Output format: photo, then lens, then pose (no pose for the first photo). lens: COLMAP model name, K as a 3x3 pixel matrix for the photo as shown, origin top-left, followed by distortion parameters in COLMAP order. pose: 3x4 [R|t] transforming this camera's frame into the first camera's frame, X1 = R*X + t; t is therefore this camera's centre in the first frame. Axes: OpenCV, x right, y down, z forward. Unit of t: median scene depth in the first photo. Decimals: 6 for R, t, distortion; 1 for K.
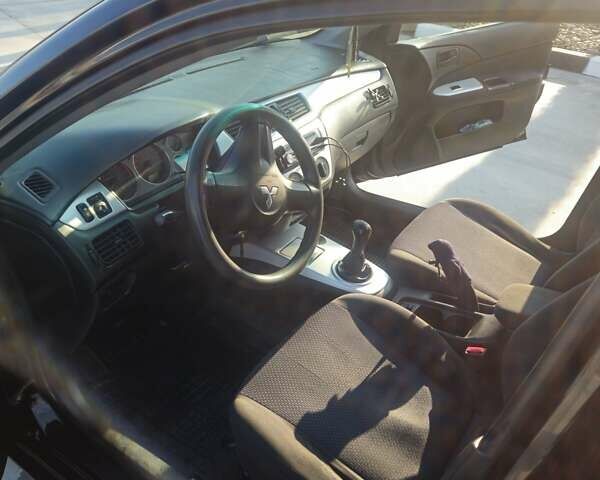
lens RADIAL K [[488.5, 0, 284.1], [0, 488.5, 248.9], [0, 0, 1]] dist [0.069644, 0.000204]
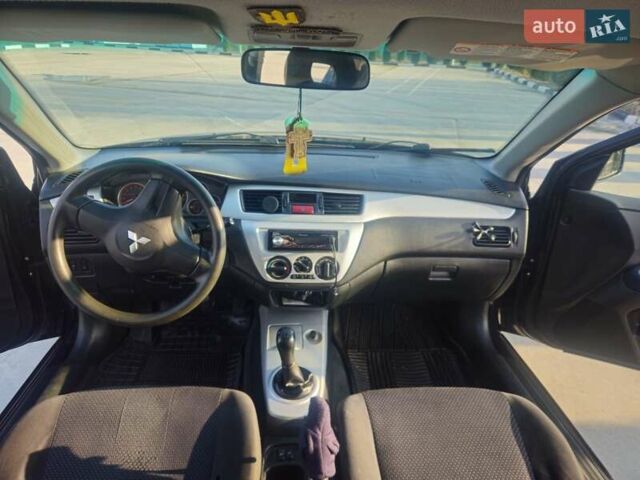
lens RADIAL K [[405.1, 0, 320.0], [0, 405.1, 240.0], [0, 0, 1]] dist [0.043324, -0.028831]
pose [[0.648263, 0.358489, -0.671745, 0.520474], [-0.469288, 0.882856, 0.018270, -0.199207], [0.599604, 0.303397, 0.740557, 0.353029]]
